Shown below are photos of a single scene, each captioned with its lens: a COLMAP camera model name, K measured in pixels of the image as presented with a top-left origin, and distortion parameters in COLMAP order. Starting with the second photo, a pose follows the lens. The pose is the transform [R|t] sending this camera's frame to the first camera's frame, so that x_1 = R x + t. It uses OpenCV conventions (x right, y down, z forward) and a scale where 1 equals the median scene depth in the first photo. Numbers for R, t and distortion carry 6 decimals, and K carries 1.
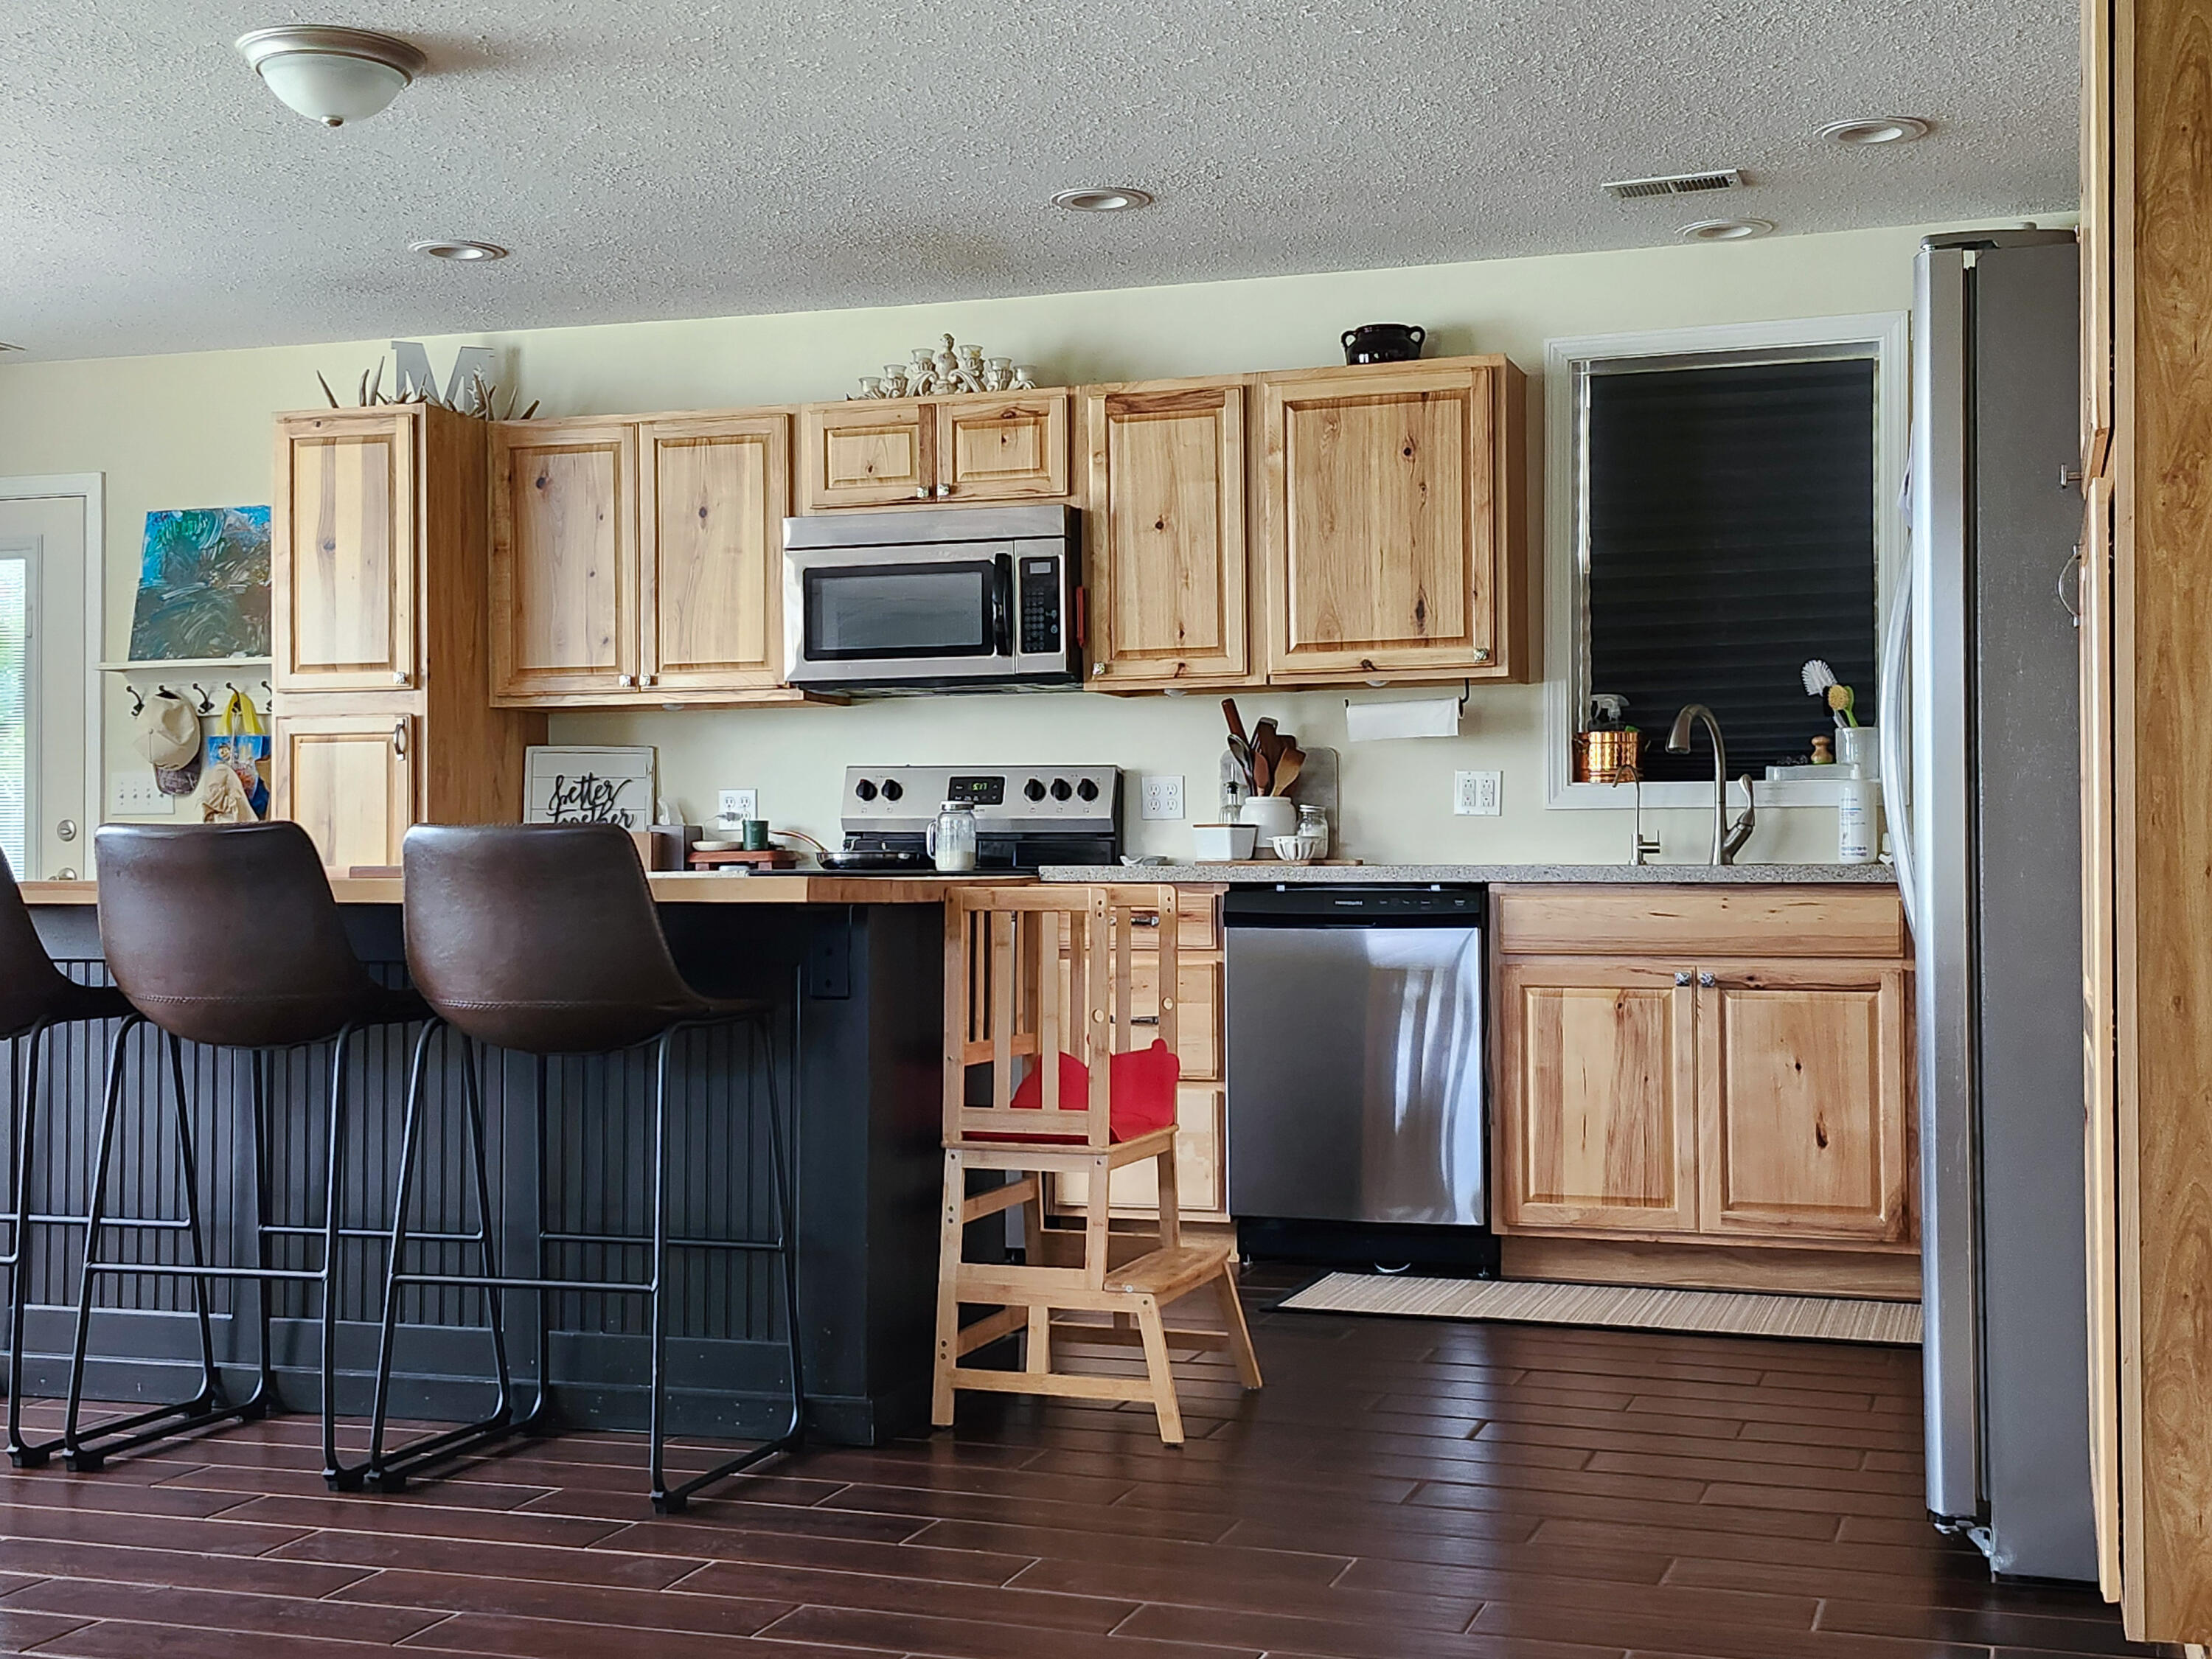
lens RADIAL K [[2596.1, 0, 1109.4], [0, 2596.1, 802.4], [0, 0, 1]] dist [0.111657, 0.000000]
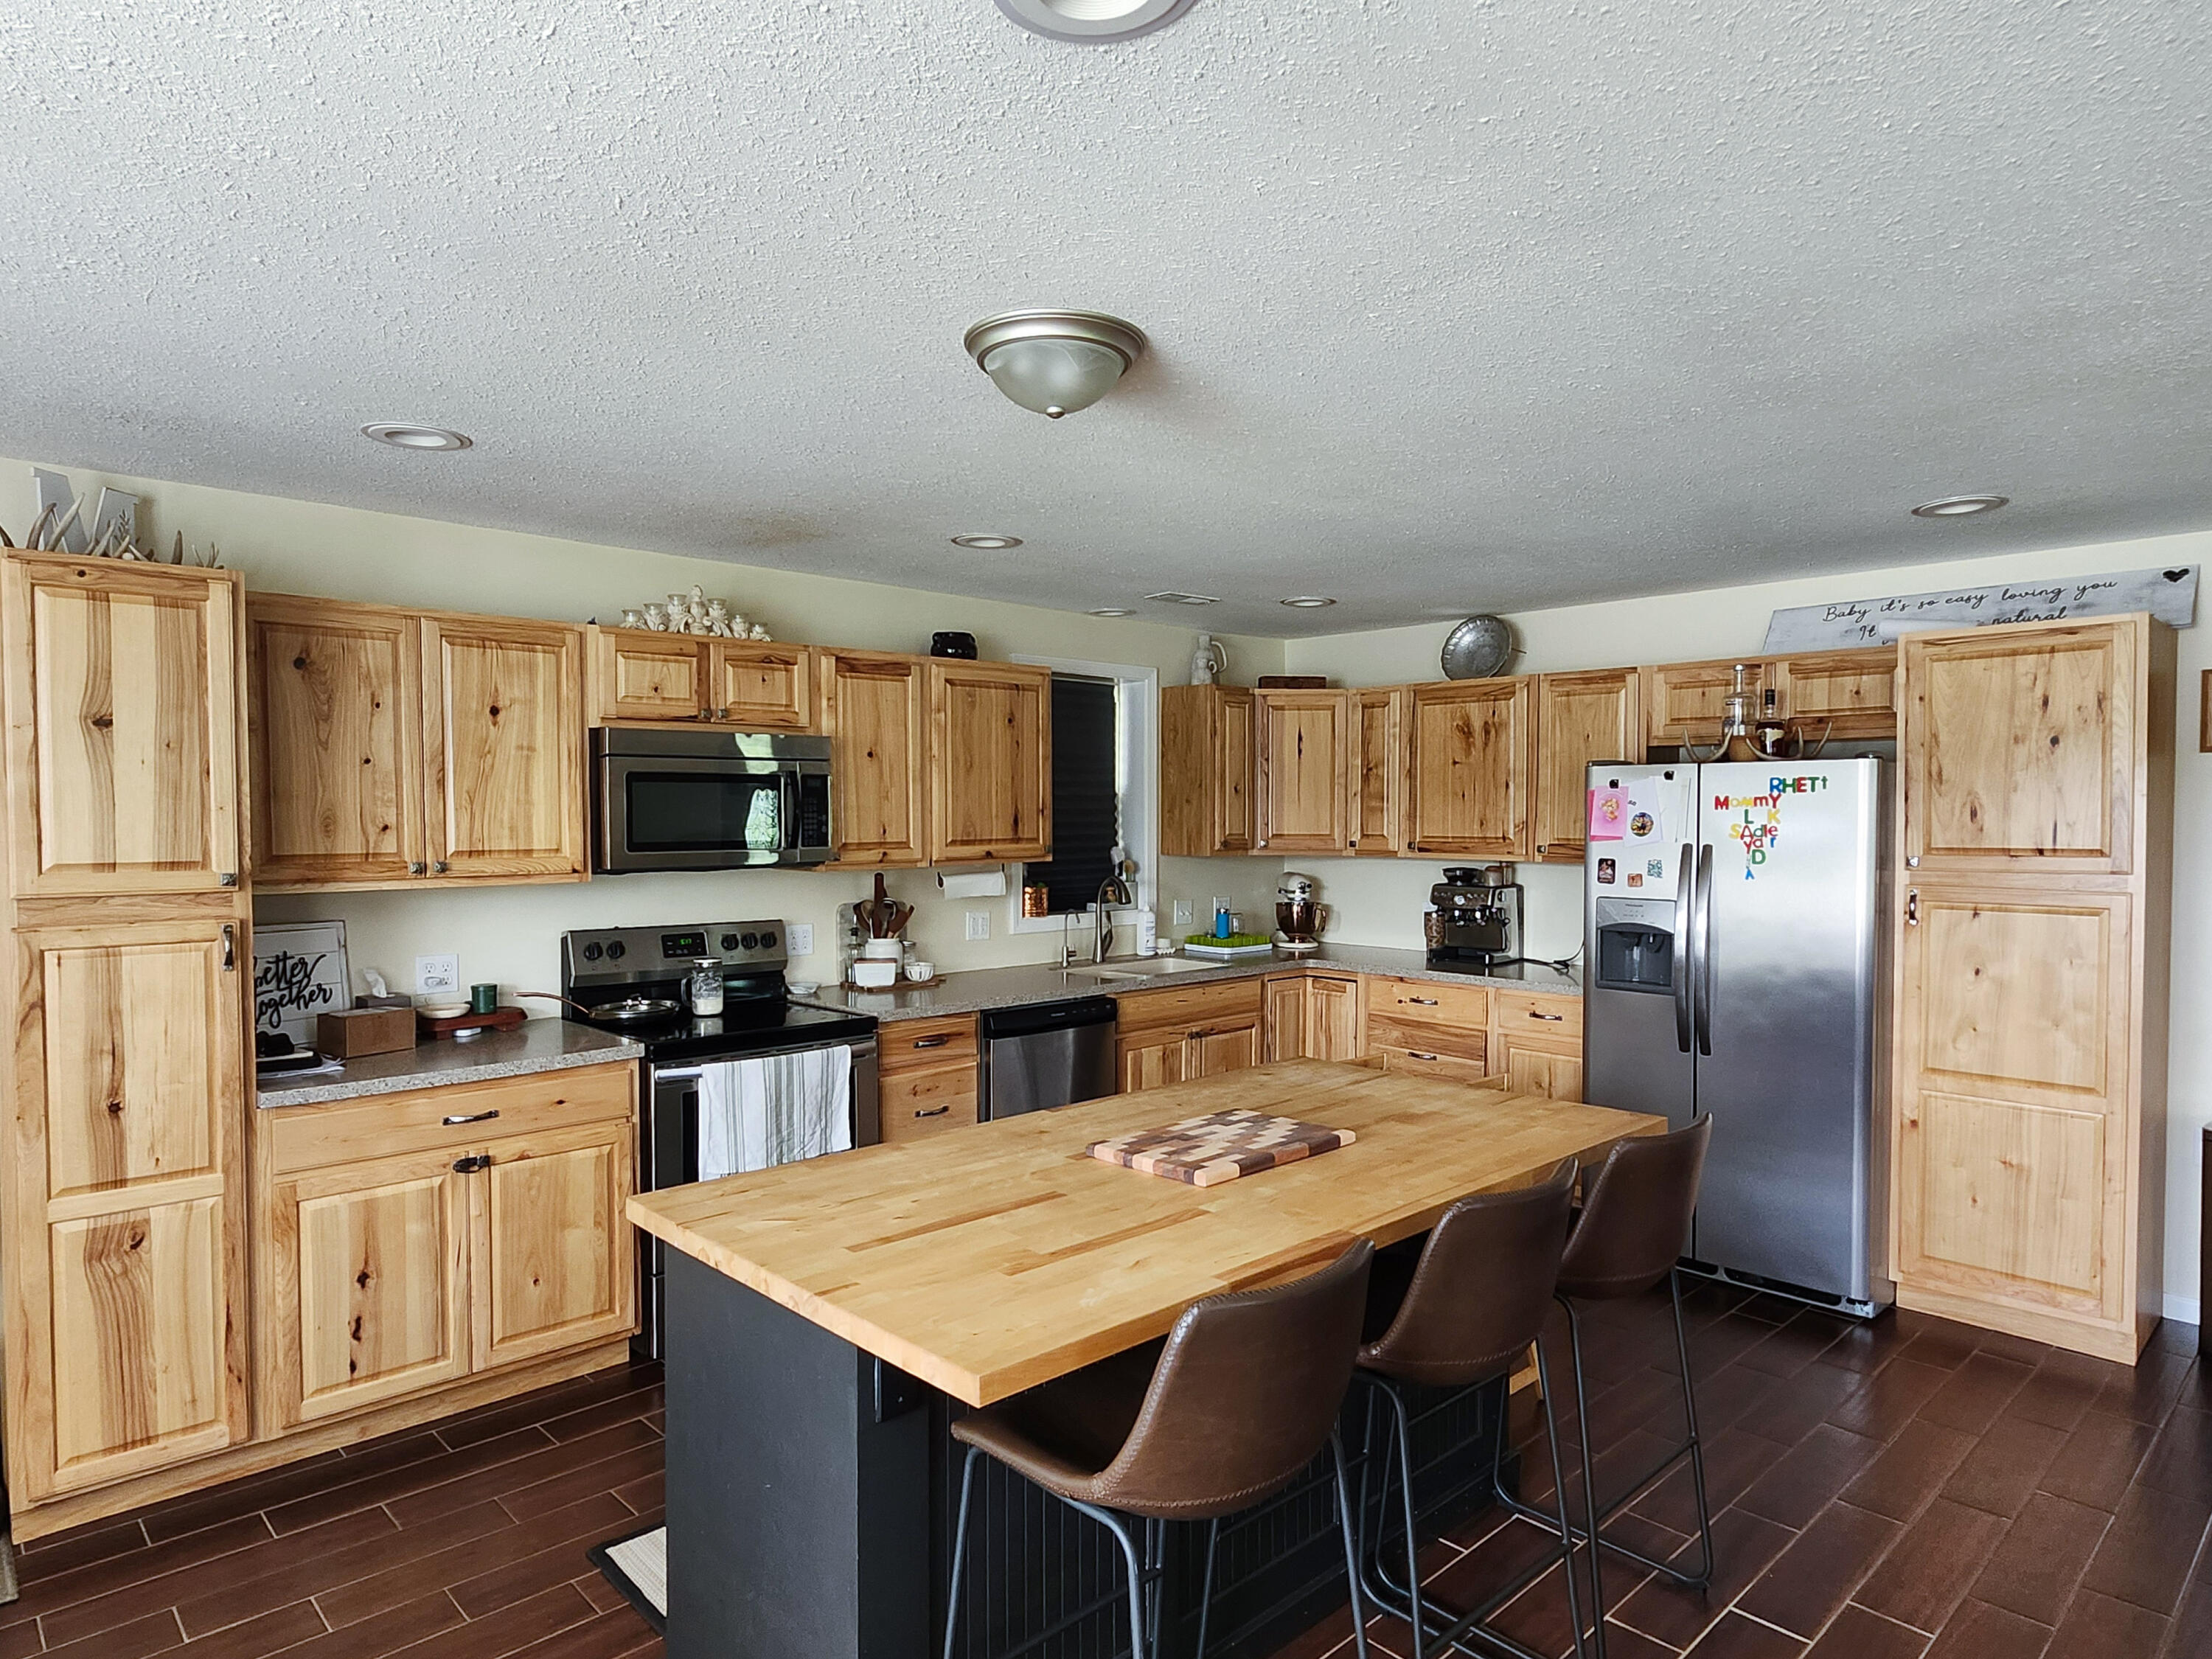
lens RADIAL K [[1294.1, 0, 1076.7], [0, 1294.1, 851.7], [0, 0, 1]] dist [0.007862, -0.004972]
pose [[0.487293, -0.024627, 0.872891, -0.542272], [-0.021094, 0.998979, 0.039960, -0.084855], [-0.872984, -0.037885, 0.486276, 0.561662]]
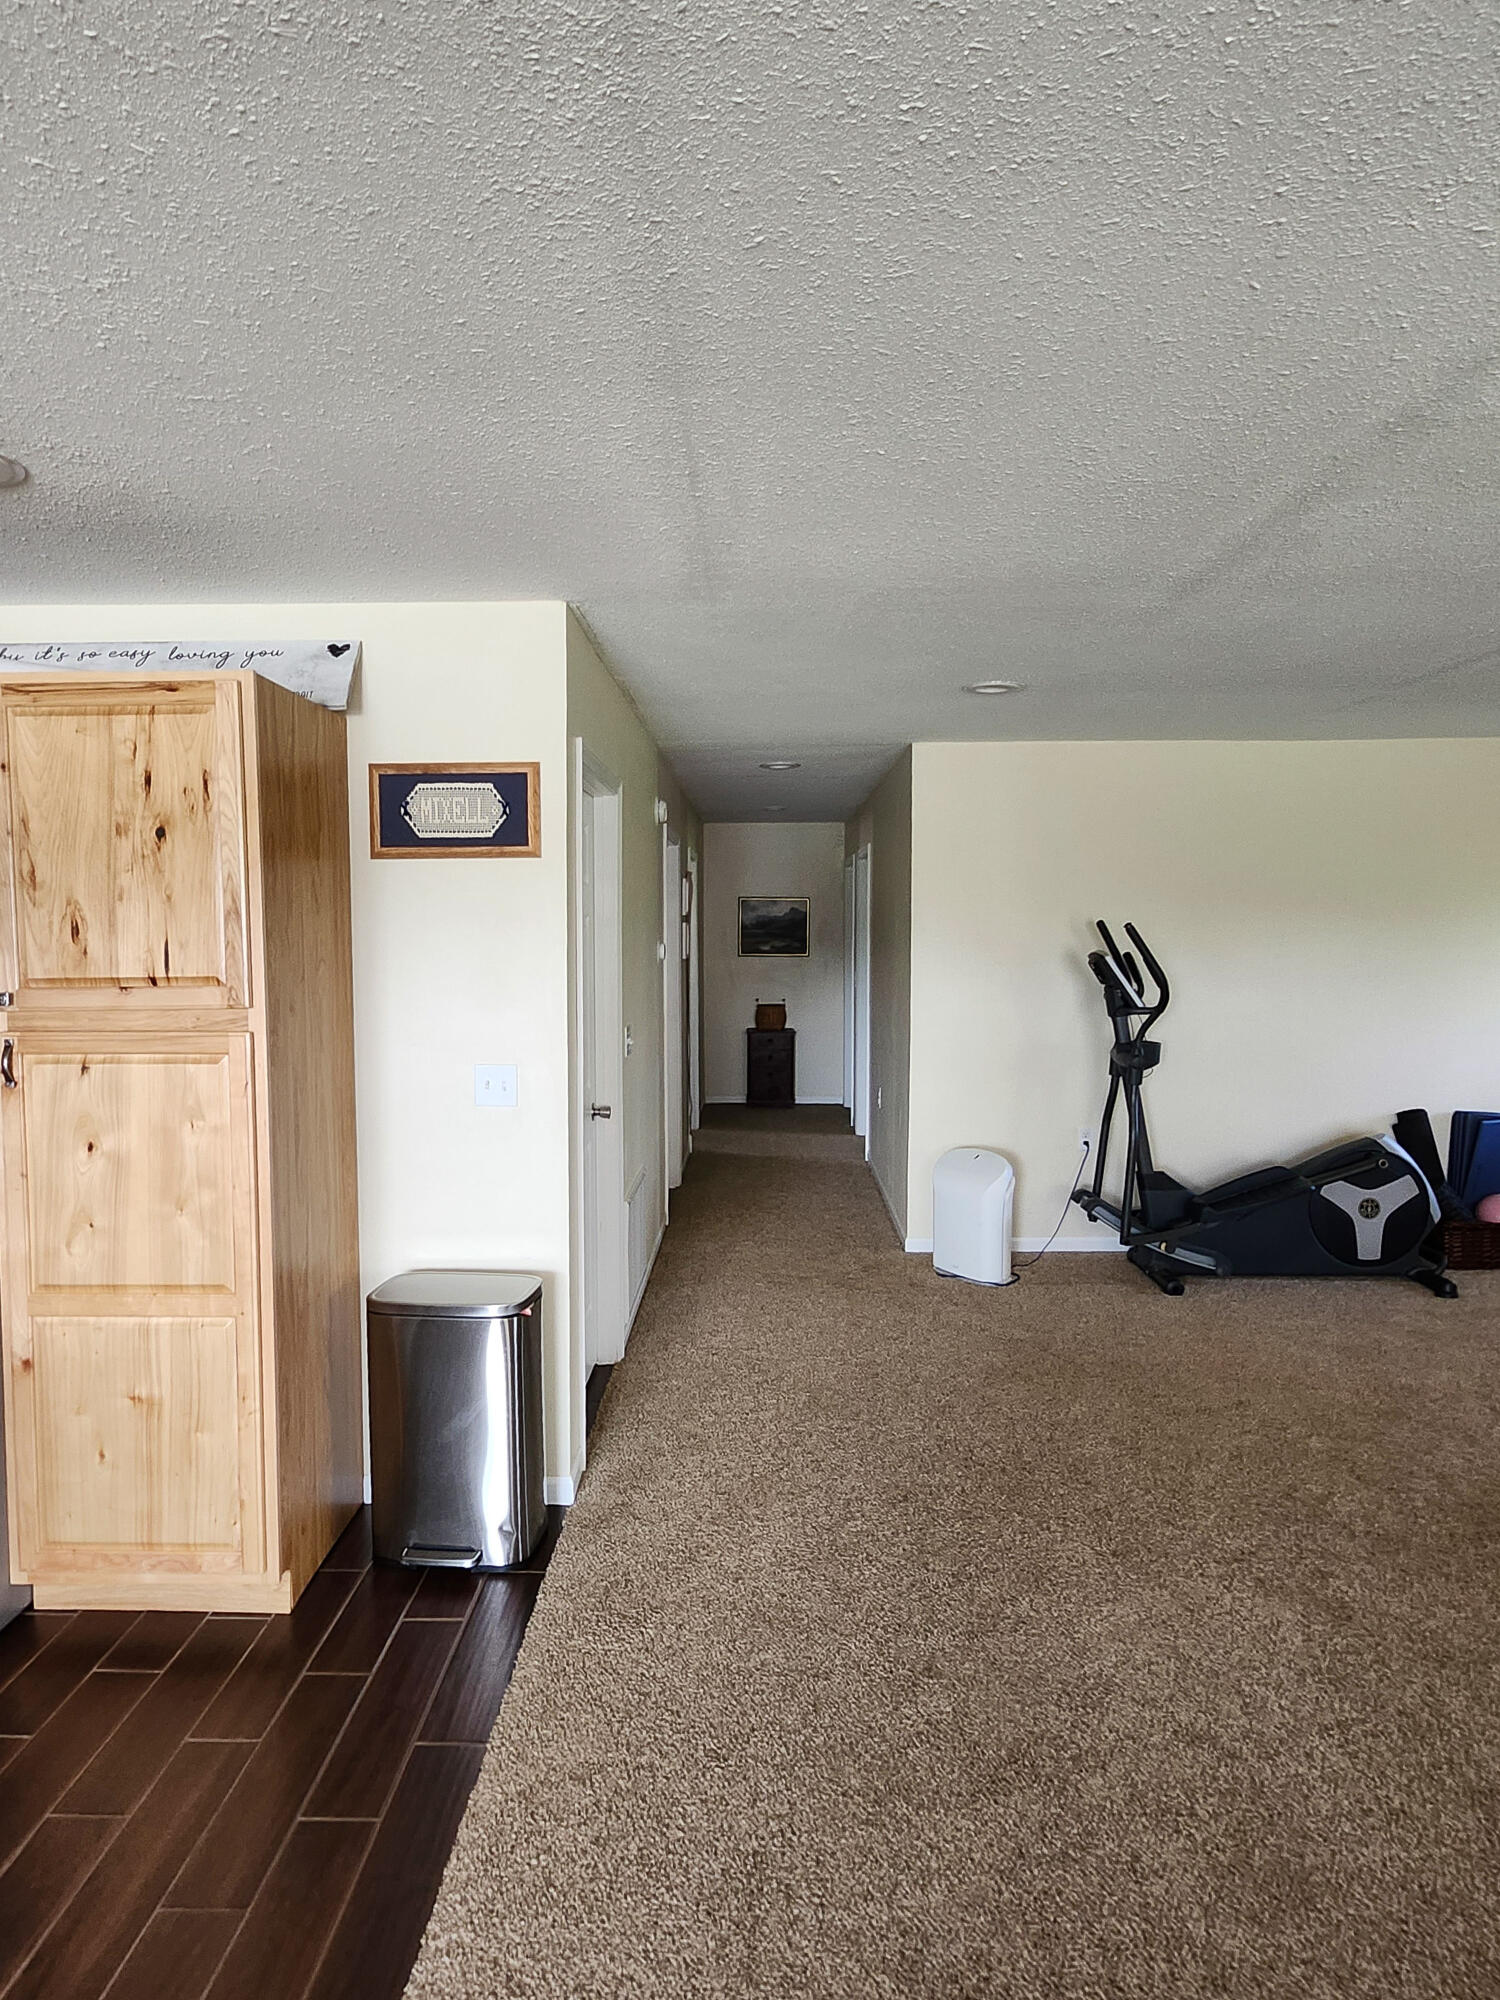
lens RADIAL K [[1170.0, 0, 754.4], [0, 1170.0, 987.6], [0, 0, 1]] dist [0.007862, -0.004972]
pose [[-0.278183, -0.047893, 0.959334, -0.258039], [-0.017344, 0.998844, 0.044836, -0.089796], [-0.960372, -0.004167, -0.278692, 0.382858]]
